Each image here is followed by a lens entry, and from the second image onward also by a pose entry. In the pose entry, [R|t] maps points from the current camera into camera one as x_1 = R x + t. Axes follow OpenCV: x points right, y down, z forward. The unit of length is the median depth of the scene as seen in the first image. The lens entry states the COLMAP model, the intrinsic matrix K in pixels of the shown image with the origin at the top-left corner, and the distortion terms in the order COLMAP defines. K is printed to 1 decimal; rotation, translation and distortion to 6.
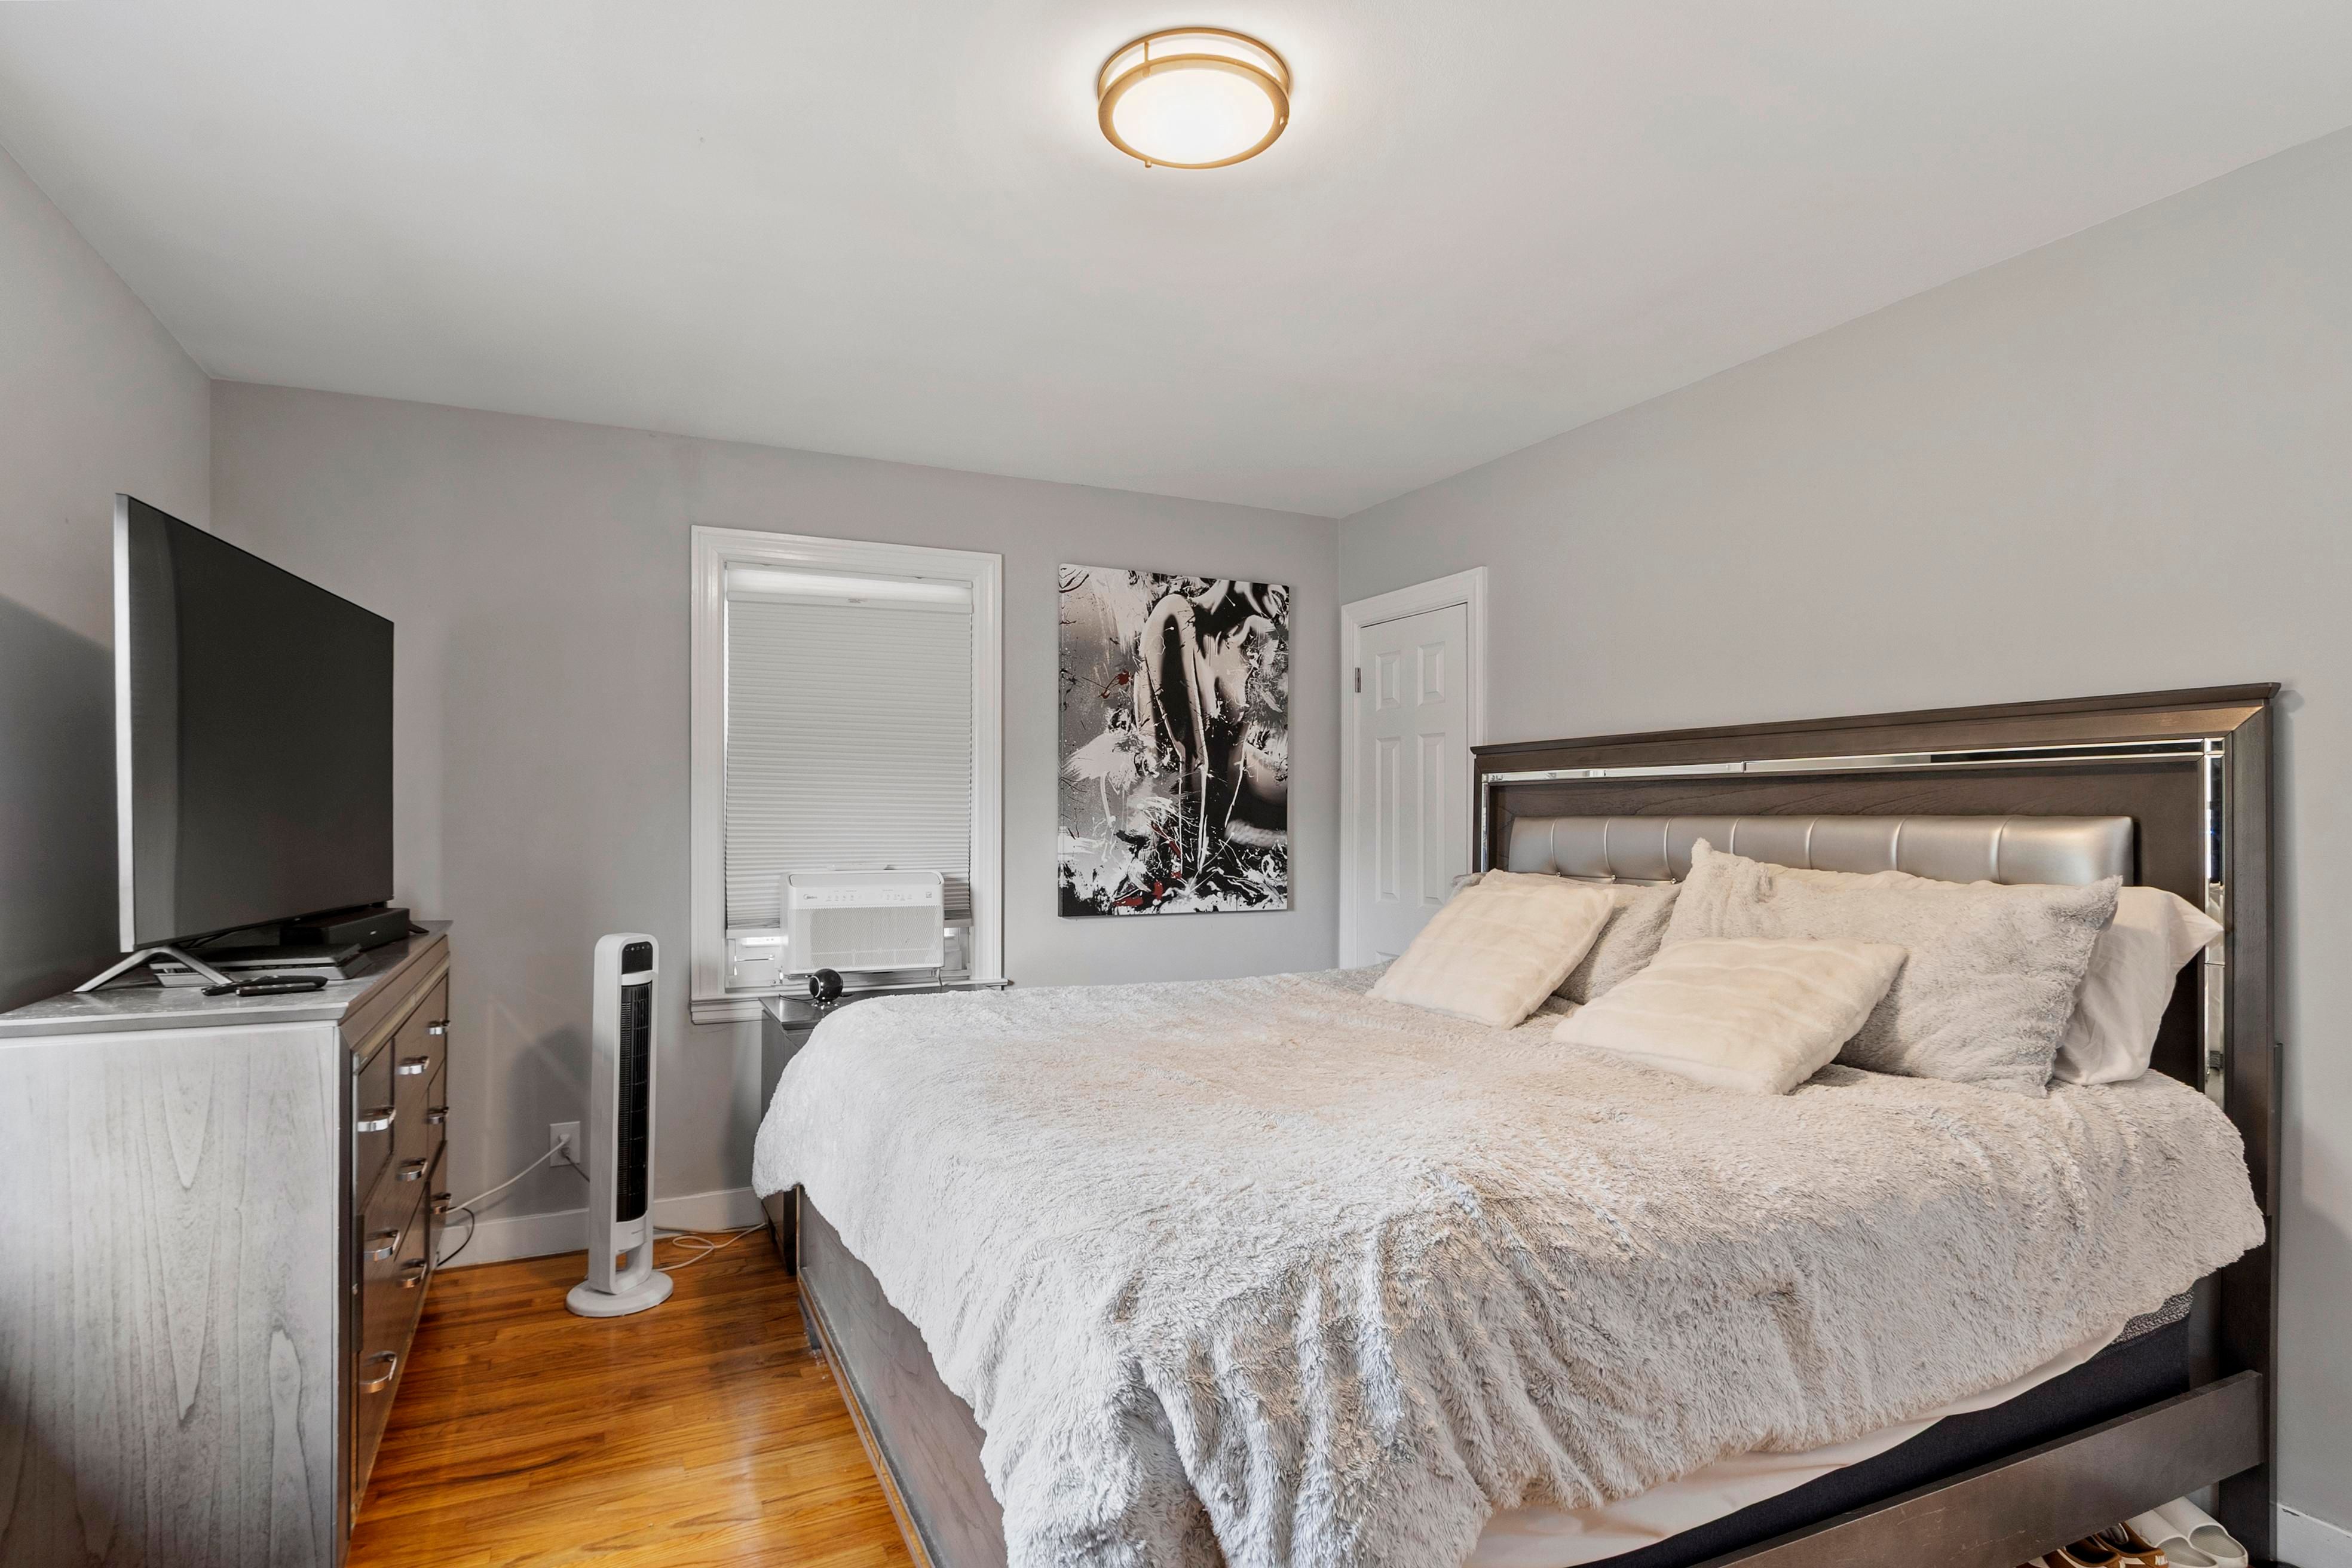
lens RADIAL K [[1200.6, 0, 1147.8], [0, 1200.6, 807.0], [0, 0, 1]] dist [0.001311, 0.000086]
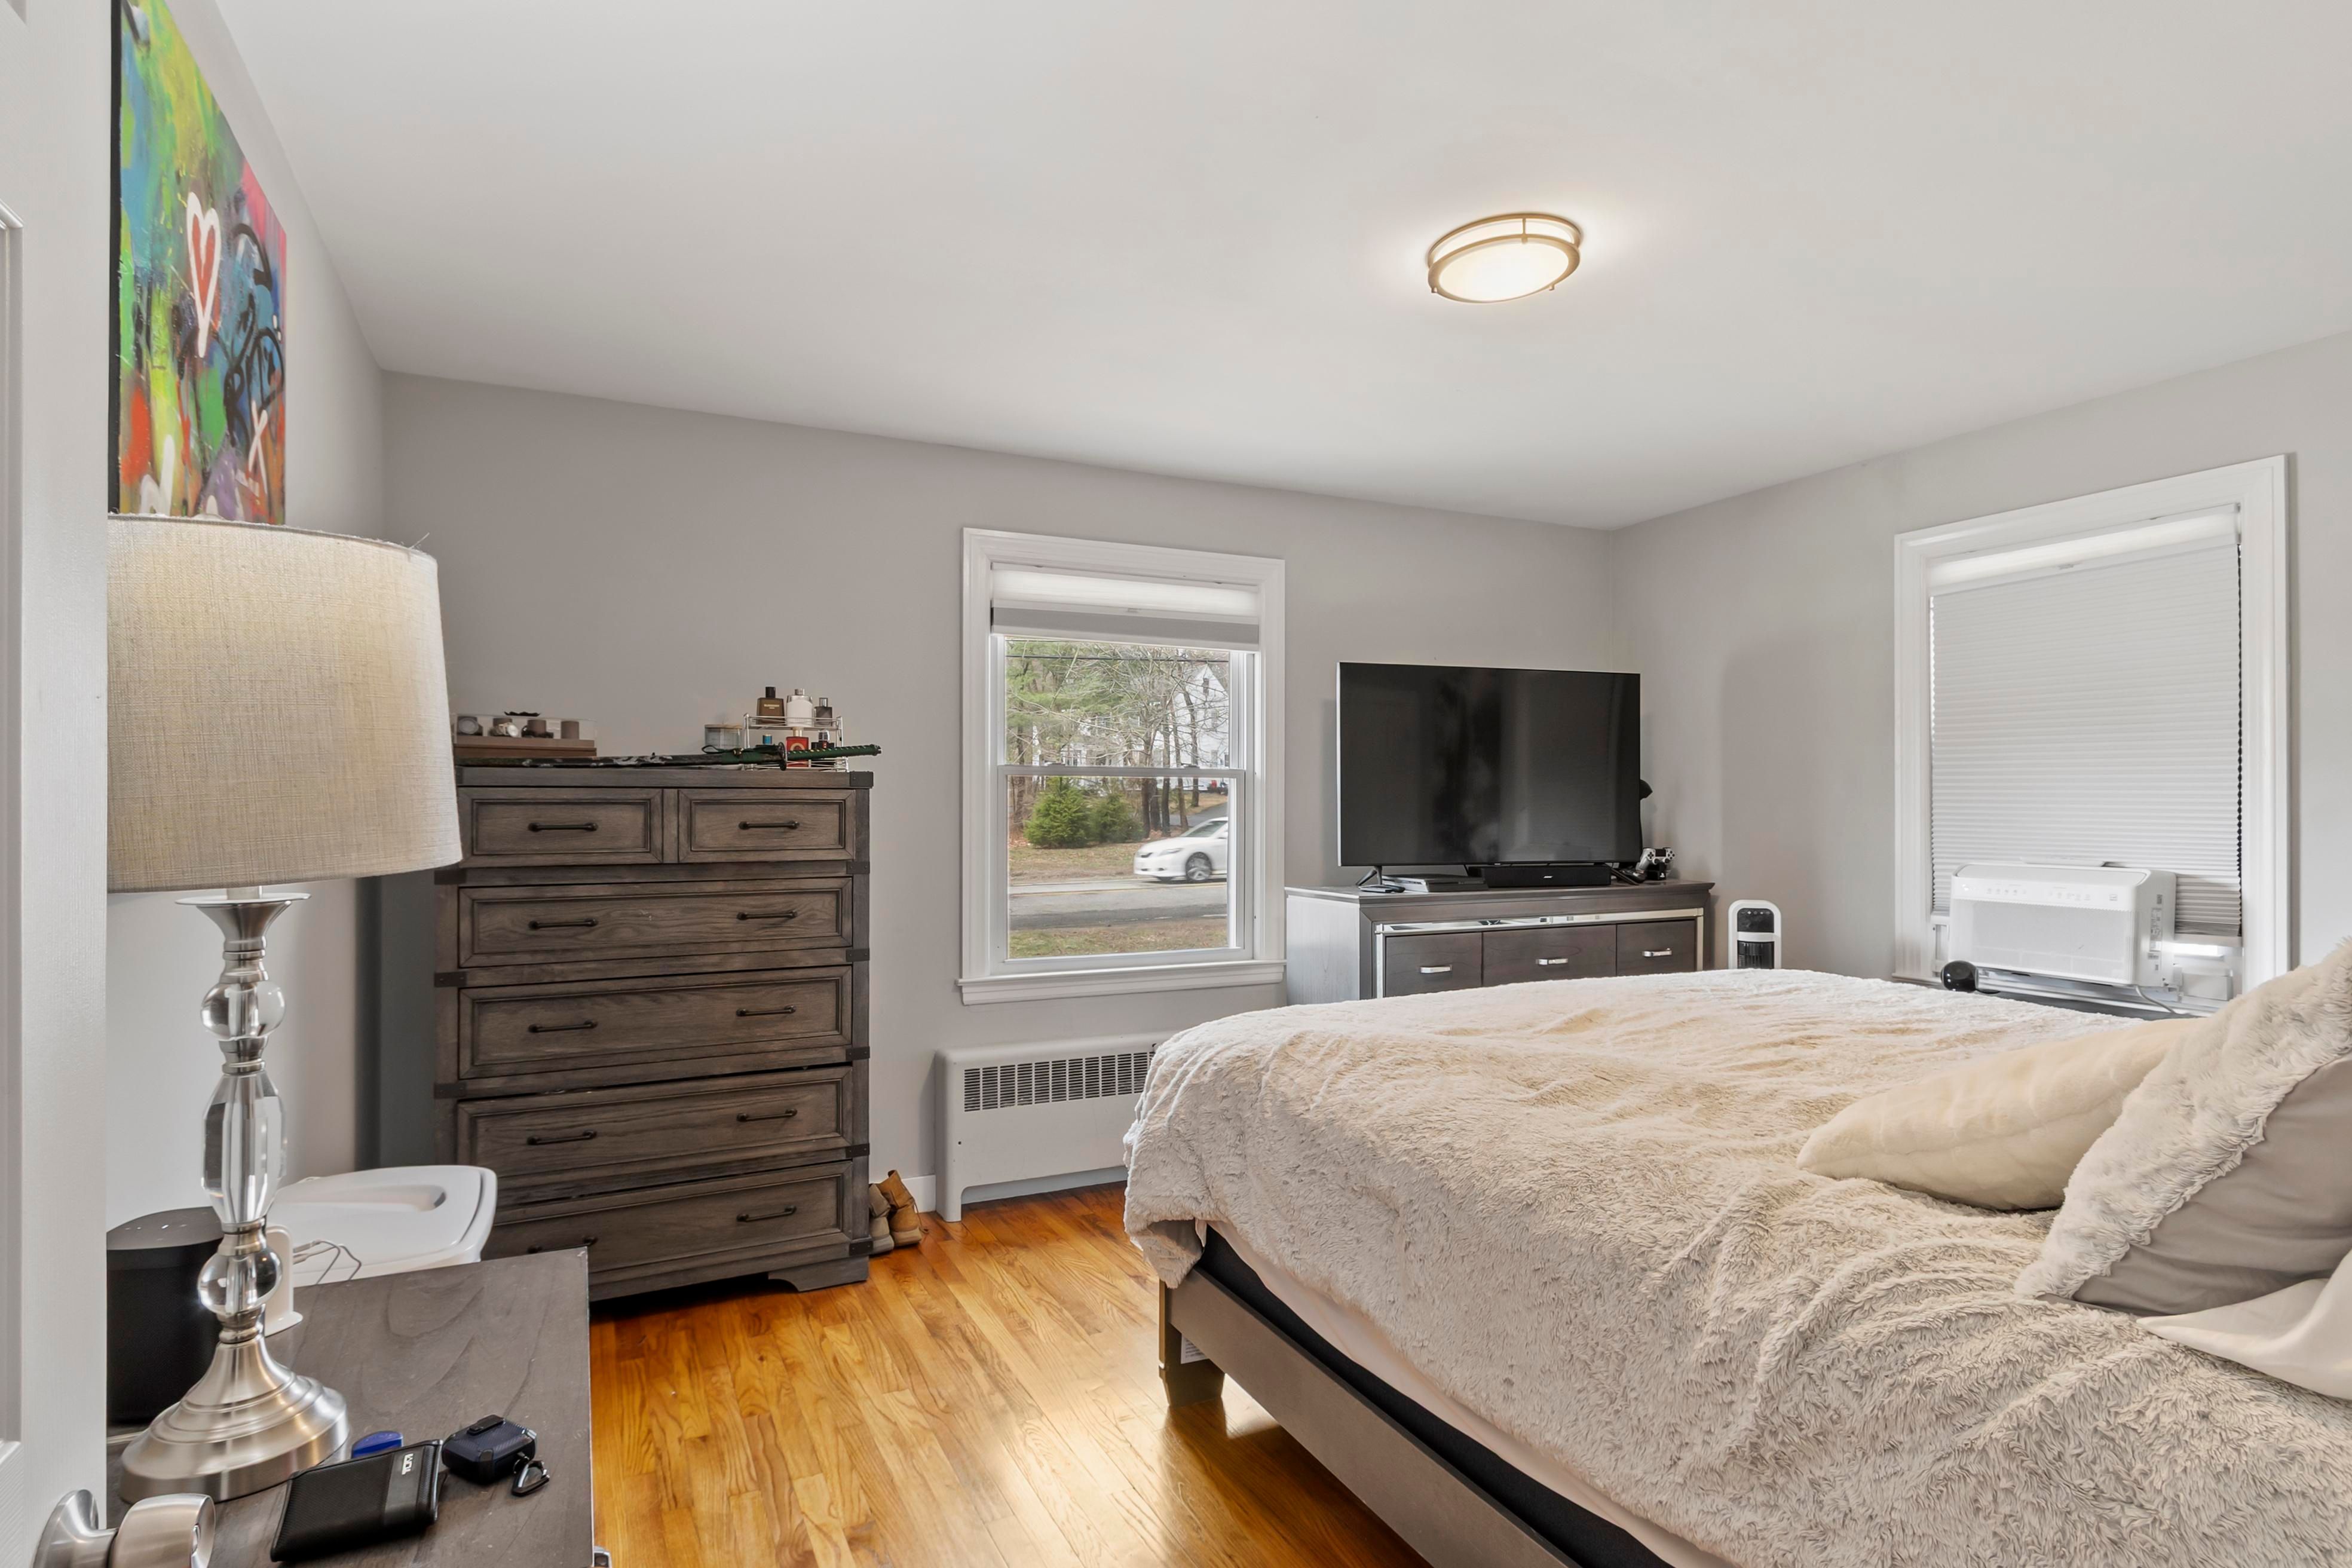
lens RADIAL K [[1200.6, 0, 1147.8], [0, 1200.6, 807.0], [0, 0, 1]] dist [0.001311, 0.000086]
pose [[0.010808, -0.005487, -0.999927, 0.685281], [0.001450, 0.999984, -0.005472, 0.013536], [0.999941, -0.001391, 0.010816, 0.317599]]
